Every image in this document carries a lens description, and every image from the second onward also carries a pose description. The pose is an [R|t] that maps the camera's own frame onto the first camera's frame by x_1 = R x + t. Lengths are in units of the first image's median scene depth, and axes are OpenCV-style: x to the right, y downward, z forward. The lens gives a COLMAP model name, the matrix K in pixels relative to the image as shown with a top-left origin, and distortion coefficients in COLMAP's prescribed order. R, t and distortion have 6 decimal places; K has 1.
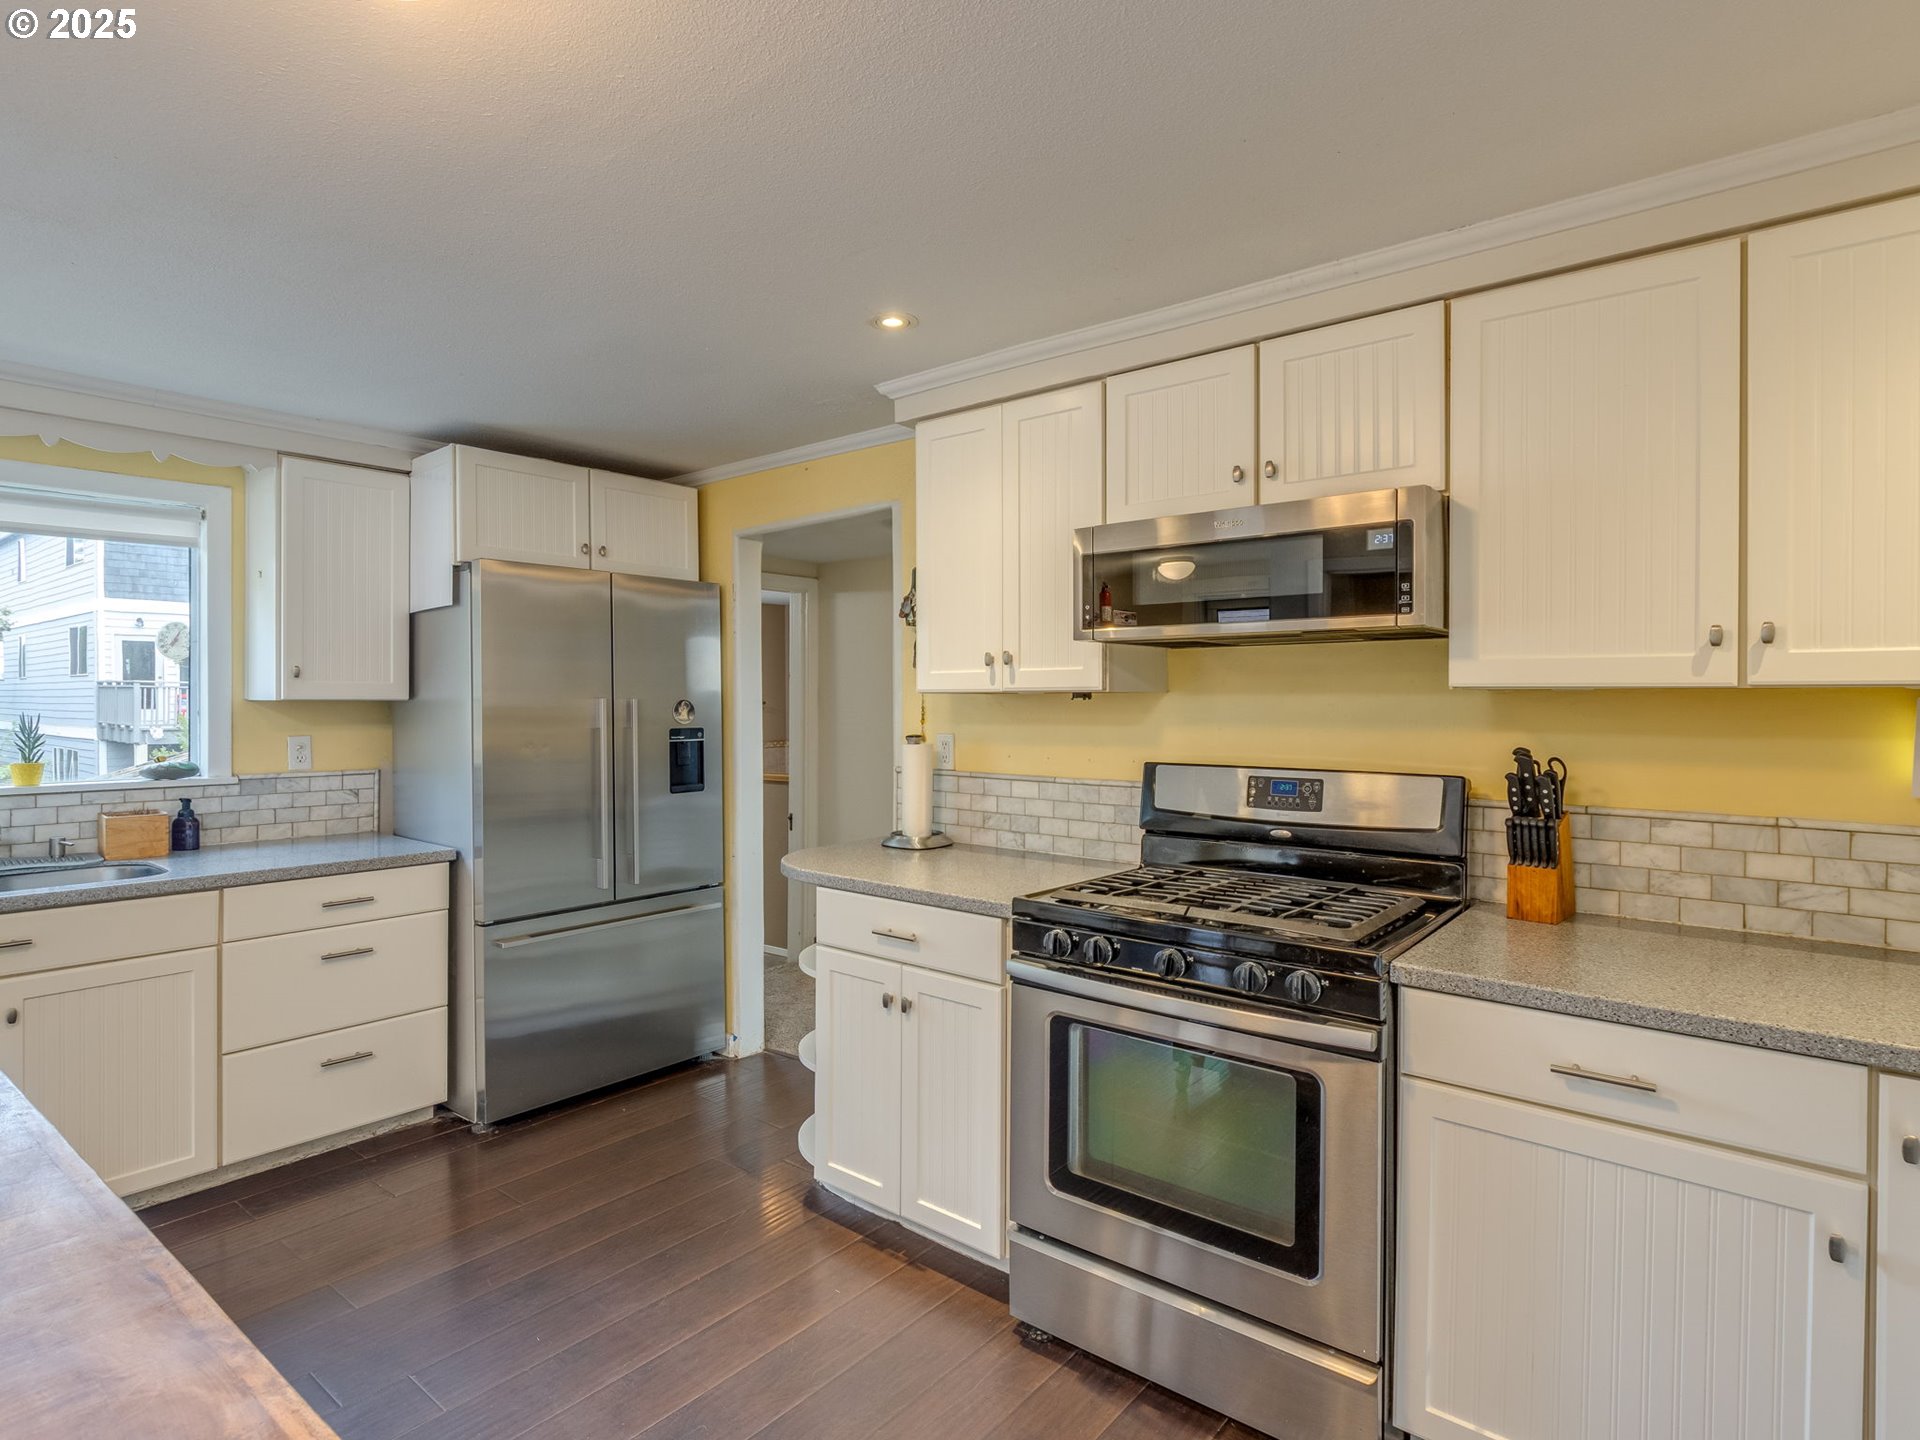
lens RADIAL K [[1003.4, 0, 952.7], [0, 1003.4, 706.2], [0, 0, 1]] dist [0.002975, -0.017783]
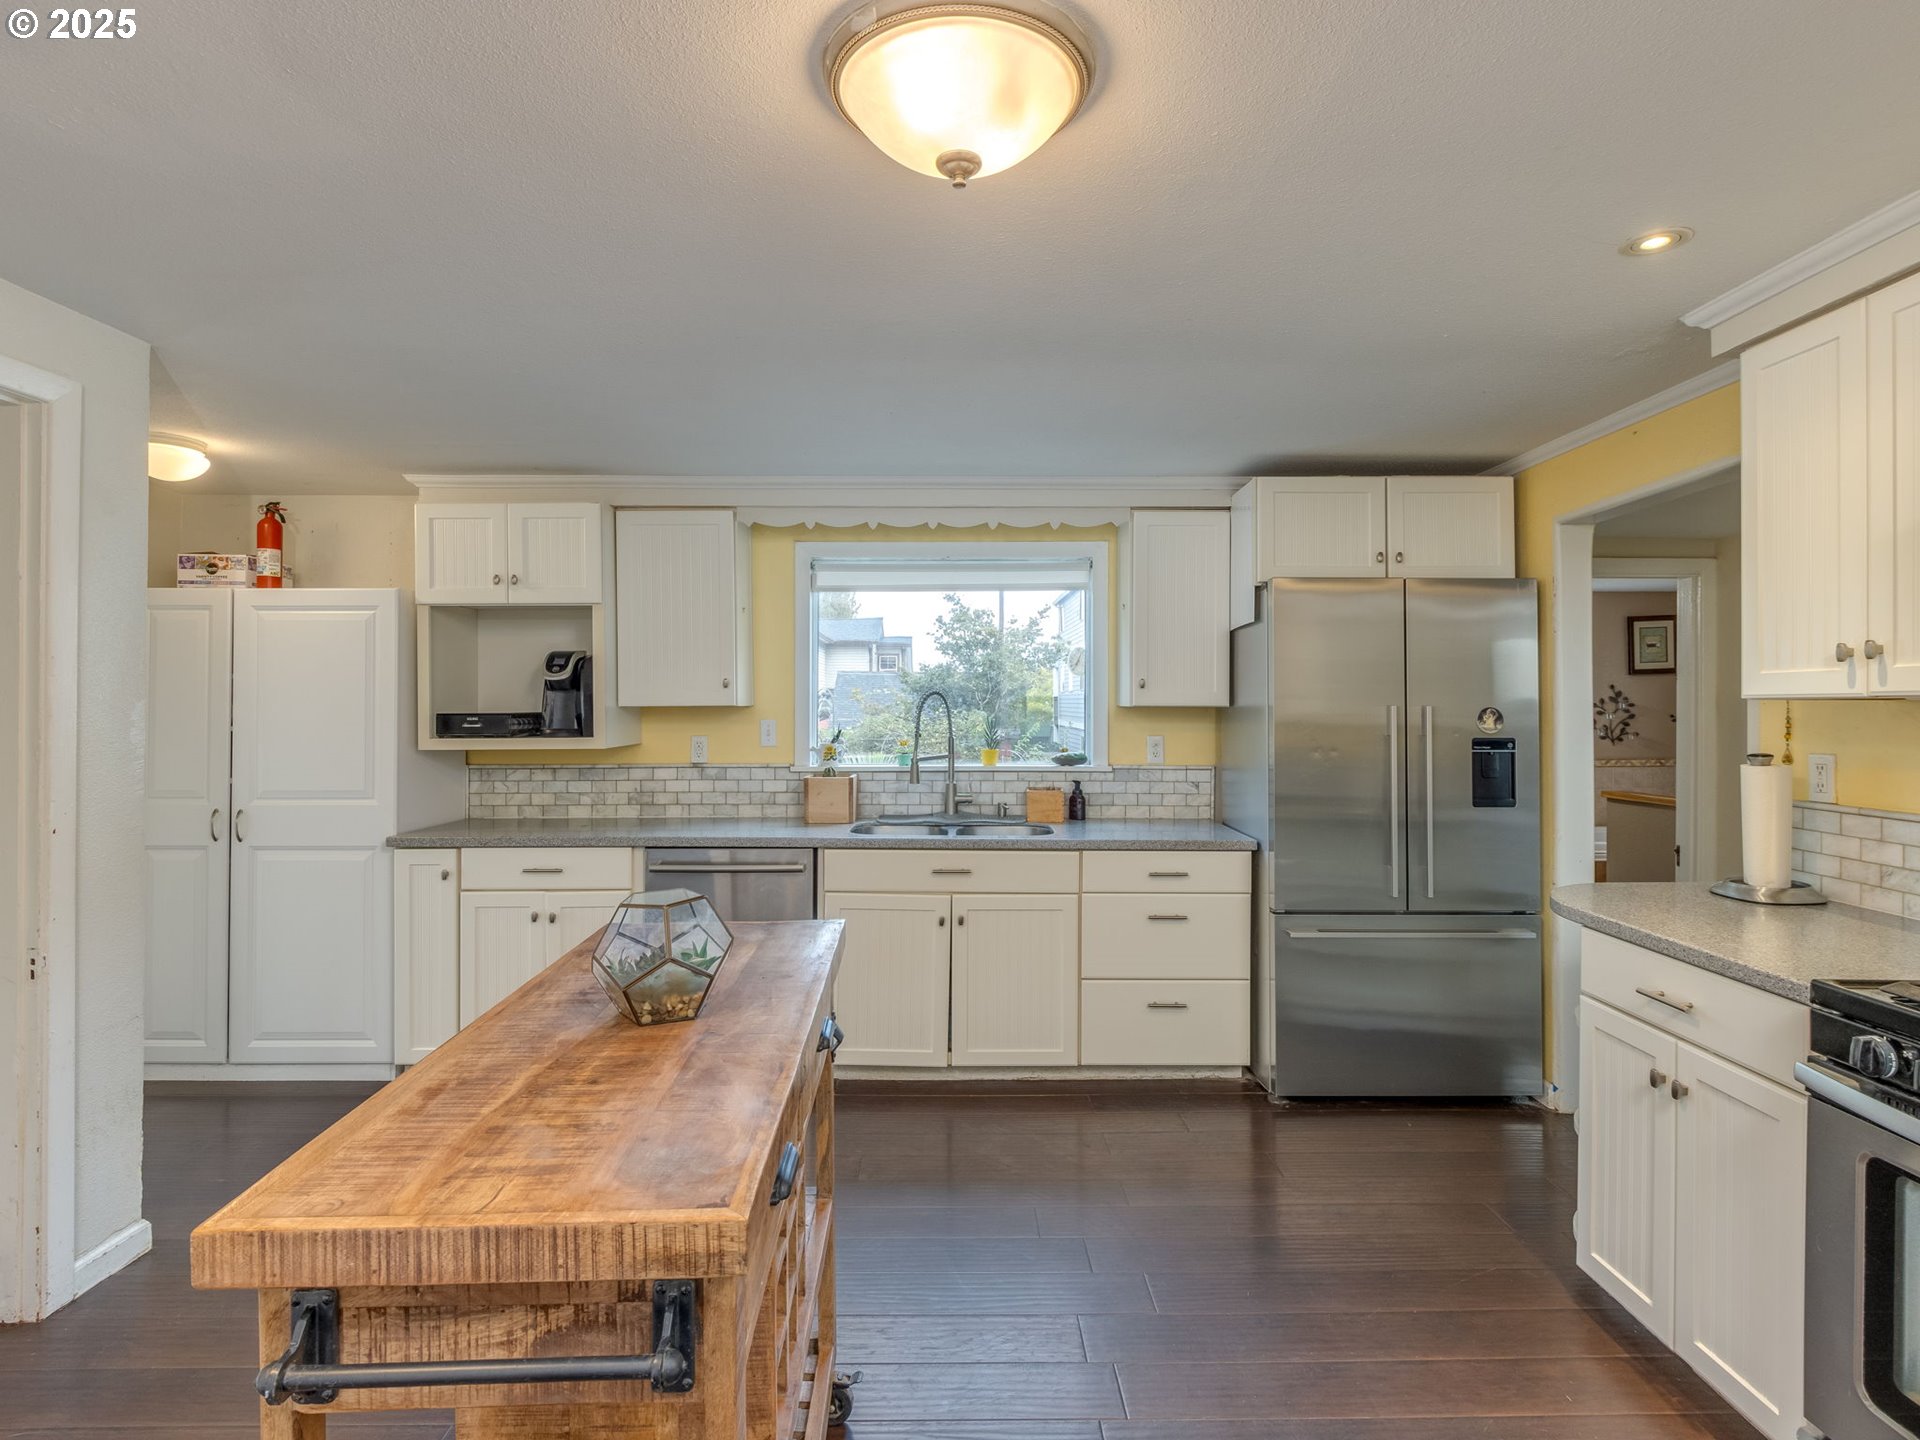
lens RADIAL K [[995.5, 0, 968.8], [0, 995.5, 708.6], [0, 0, 1]] dist [-0.017497, -0.000053]
pose [[0.638896, 0.004426, -0.769281, 0.150582], [-0.008201, 0.999966, -0.001058, -0.000141], [0.769250, 0.006985, 0.638910, 0.050223]]
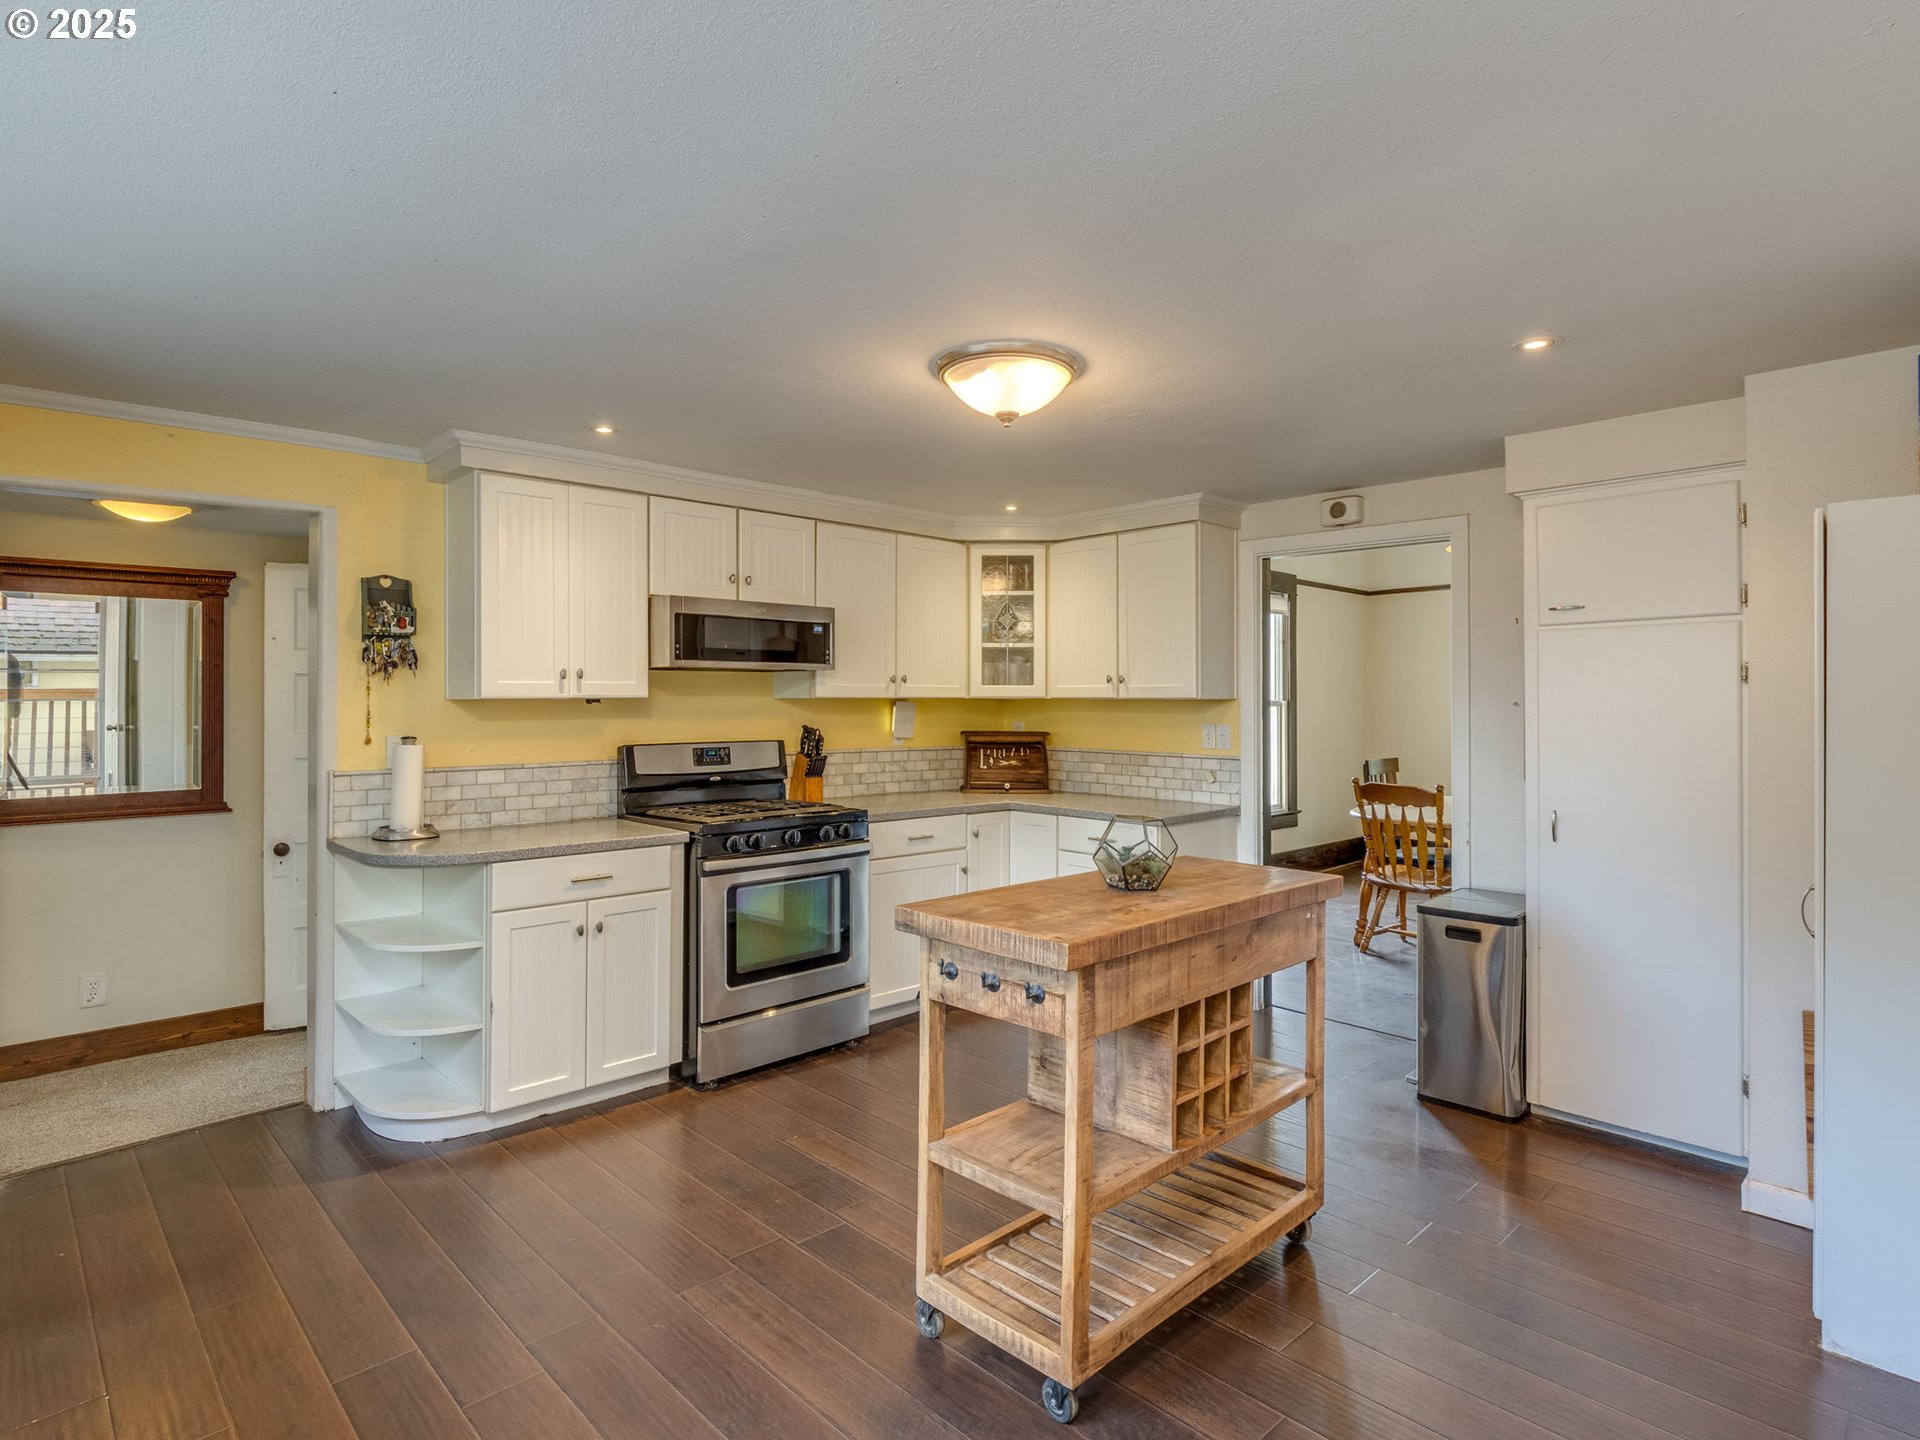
lens RADIAL K [[1003.4, 0, 952.7], [0, 1003.4, 706.2], [0, 0, 1]] dist [0.002975, -0.017783]
pose [[0.112352, -0.003461, 0.993662, -1.044982], [0.008087, 0.999964, 0.002568, -0.002626], [-0.993636, 0.007747, 0.112376, 0.281898]]
